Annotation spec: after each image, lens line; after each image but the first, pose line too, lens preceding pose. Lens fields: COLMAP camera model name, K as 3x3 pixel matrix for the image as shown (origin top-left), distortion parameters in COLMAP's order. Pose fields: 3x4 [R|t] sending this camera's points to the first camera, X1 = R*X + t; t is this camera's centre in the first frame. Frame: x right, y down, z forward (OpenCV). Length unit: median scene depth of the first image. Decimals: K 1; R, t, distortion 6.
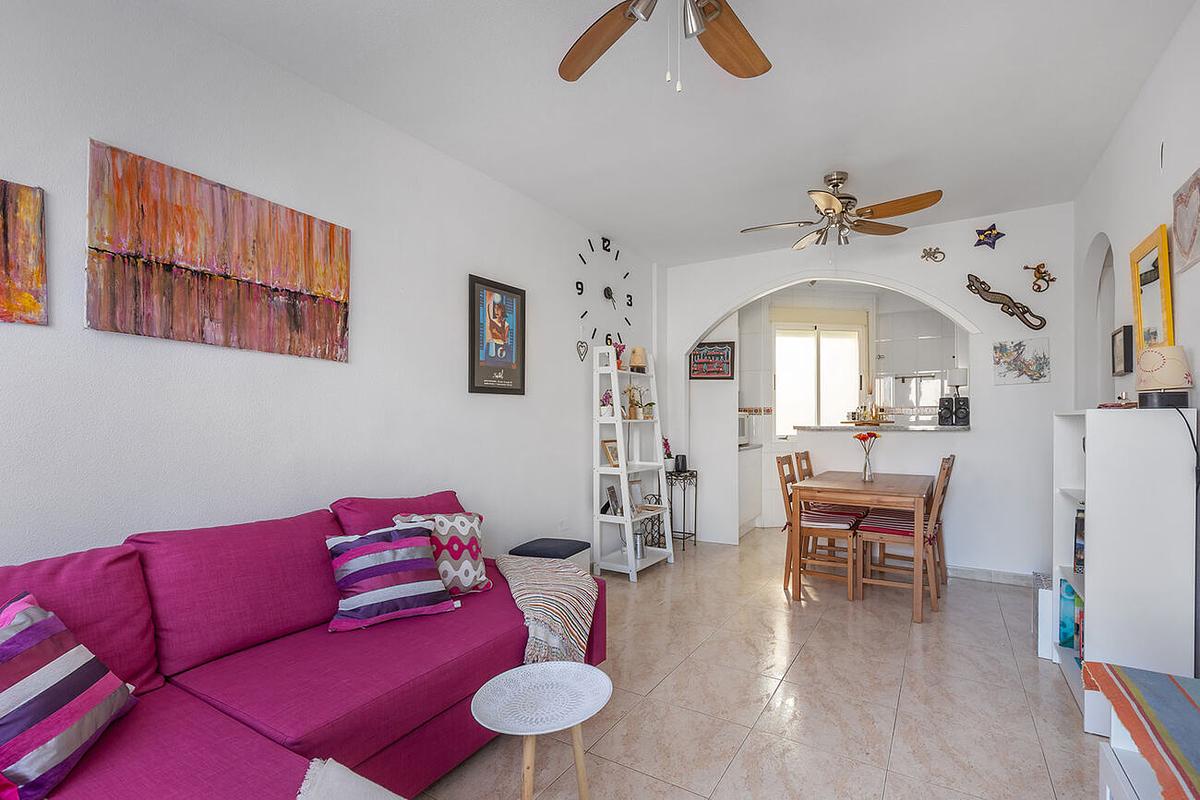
lens RADIAL K [[549.4, 0, 596.8], [0, 549.4, 420.4], [0, 0, 1]] dist [-0.000093, -0.000015]
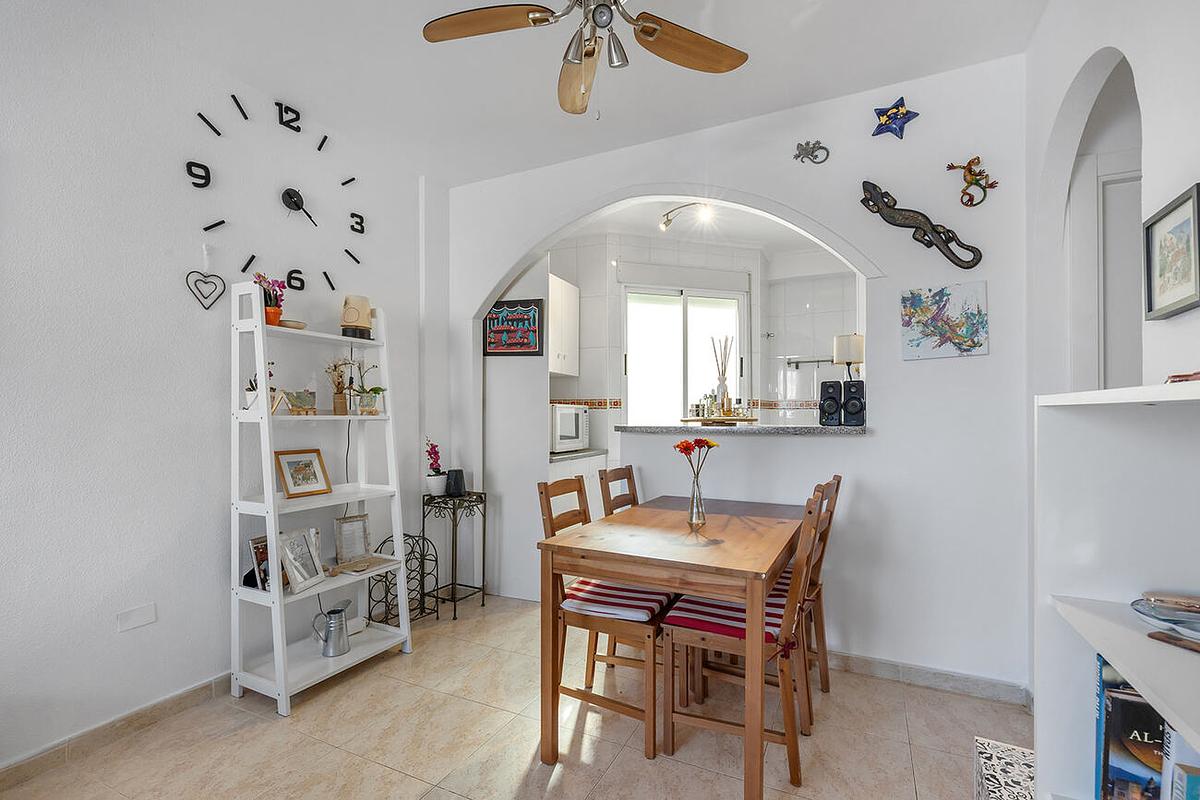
lens RADIAL K [[546.2, 0, 600.5], [0, 546.2, 412.2], [0, 0, 1]] dist [0.002310, 0.000331]
pose [[0.993498, 0.002523, 0.113823, 0.305396], [-0.001834, 0.999979, -0.006162, -0.001876], [-0.113836, 0.005913, 0.993482, 0.413611]]
